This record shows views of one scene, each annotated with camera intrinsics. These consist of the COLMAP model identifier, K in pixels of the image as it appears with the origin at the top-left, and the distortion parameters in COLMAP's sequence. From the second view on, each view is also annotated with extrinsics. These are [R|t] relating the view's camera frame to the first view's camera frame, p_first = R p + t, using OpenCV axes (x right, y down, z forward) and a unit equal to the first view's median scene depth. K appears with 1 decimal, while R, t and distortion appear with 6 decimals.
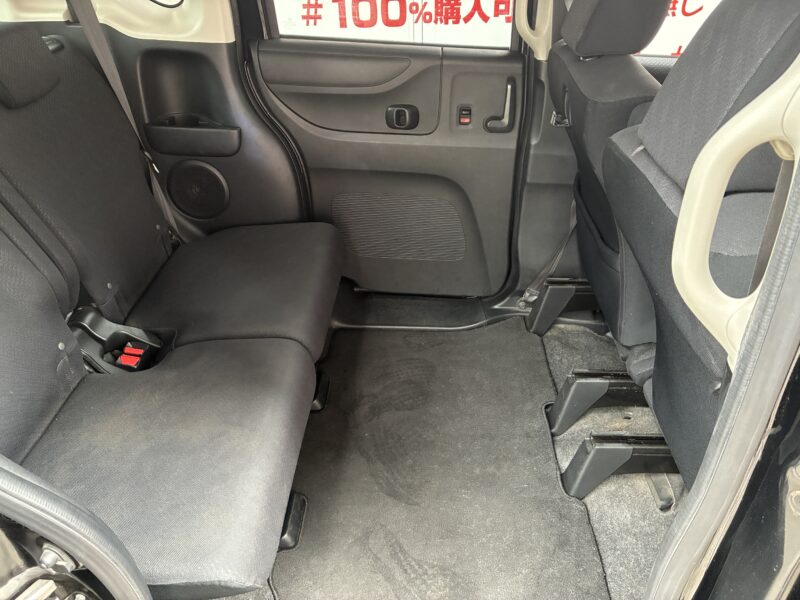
lens RADIAL K [[630.4, 0, 398.1], [0, 630.4, 313.4], [0, 0, 1]] dist [0.029770, -0.042031]
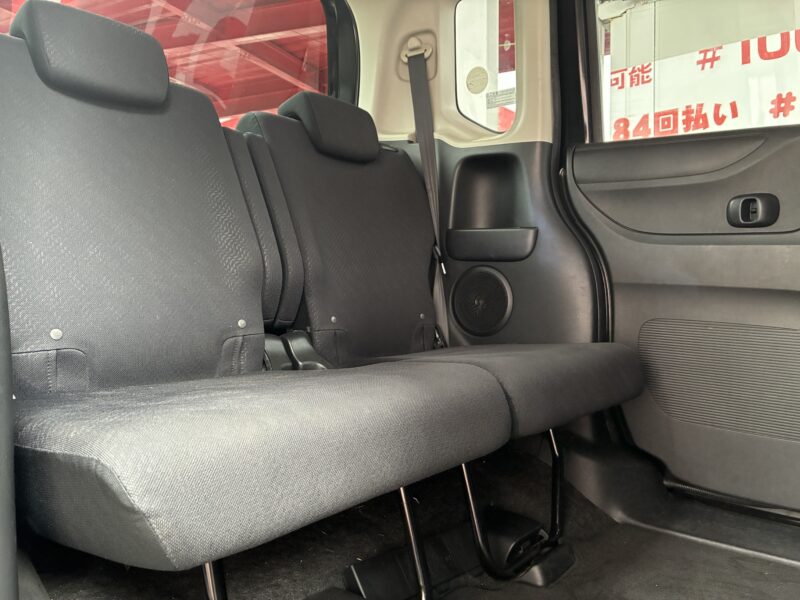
lens RADIAL K [[630.4, 0, 398.1], [0, 630.4, 313.4], [0, 0, 1]] dist [0.029770, -0.042031]
pose [[0.795042, 0.025119, -0.606034, 0.130010], [-0.371510, 0.809964, -0.453803, 0.271876], [0.479467, 0.585941, 0.653288, 0.398397]]
